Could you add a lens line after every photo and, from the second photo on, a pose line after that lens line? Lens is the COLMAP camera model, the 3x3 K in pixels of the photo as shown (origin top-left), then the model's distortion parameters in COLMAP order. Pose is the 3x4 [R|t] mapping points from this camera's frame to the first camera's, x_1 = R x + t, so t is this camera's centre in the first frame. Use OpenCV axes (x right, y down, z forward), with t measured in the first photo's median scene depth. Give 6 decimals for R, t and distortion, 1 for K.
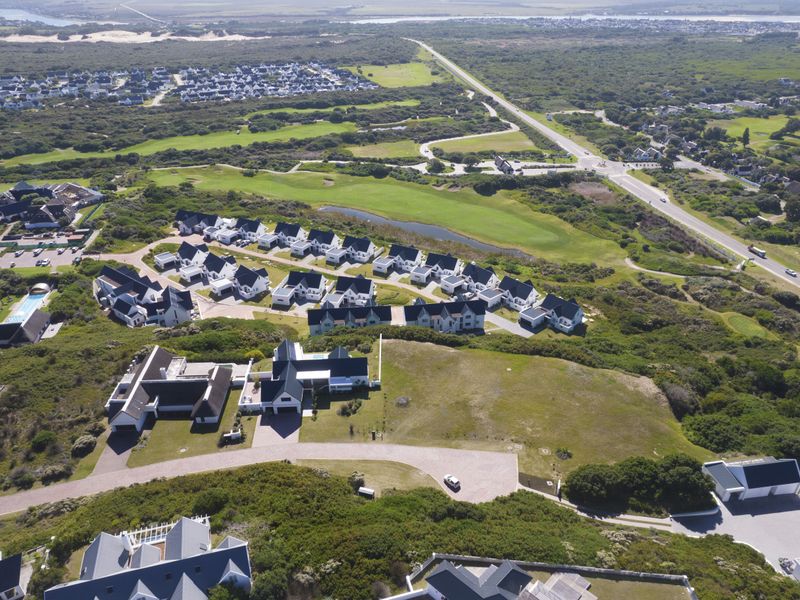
lens RADIAL K [[583.3, 0, 401.4], [0, 583.3, 300.3], [0, 0, 1]] dist [-0.076552, 0.066214]
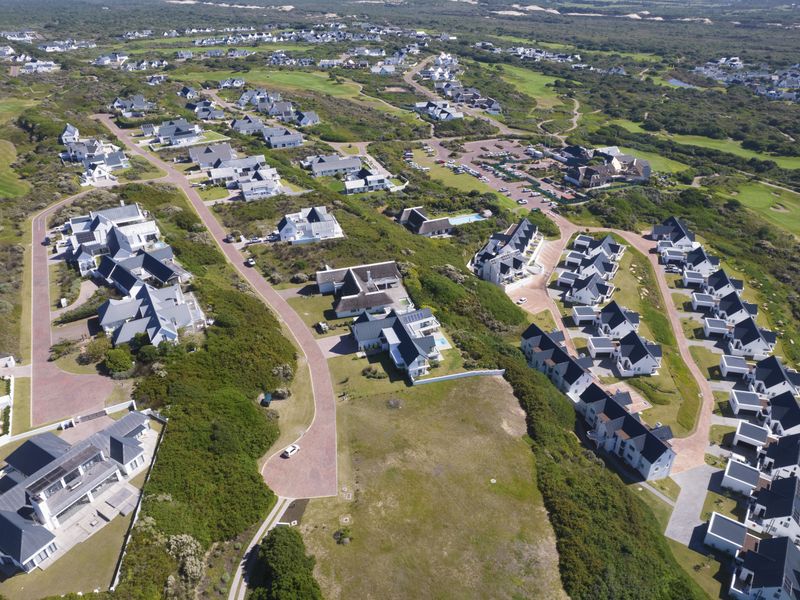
lens RADIAL K [[583.3, 0, 400.2], [0, 583.3, 302.0], [0, 0, 1]] dist [-0.076552, 0.066214]
pose [[0.223786, 0.475191, -0.850949, 0.715401], [-0.456811, 0.822392, 0.339110, -0.288915], [0.860955, 0.312835, 0.401112, 0.515048]]
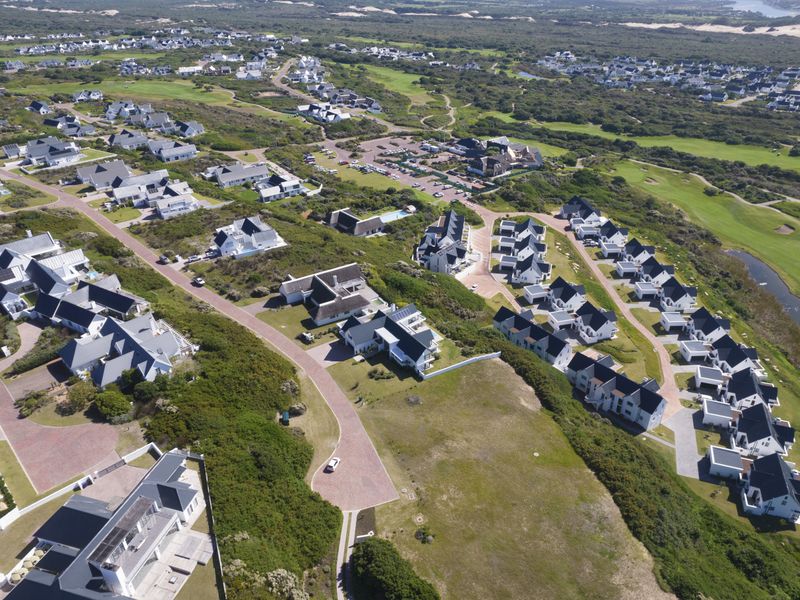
lens RADIAL K [[583.3, 0, 399.8], [0, 583.3, 299.1], [0, 0, 1]] dist [-0.076552, 0.066214]
pose [[0.474386, 0.424447, -0.771234, 0.642358], [-0.414930, 0.880474, 0.229344, -0.184873], [0.776396, 0.211210, 0.593800, 0.323293]]
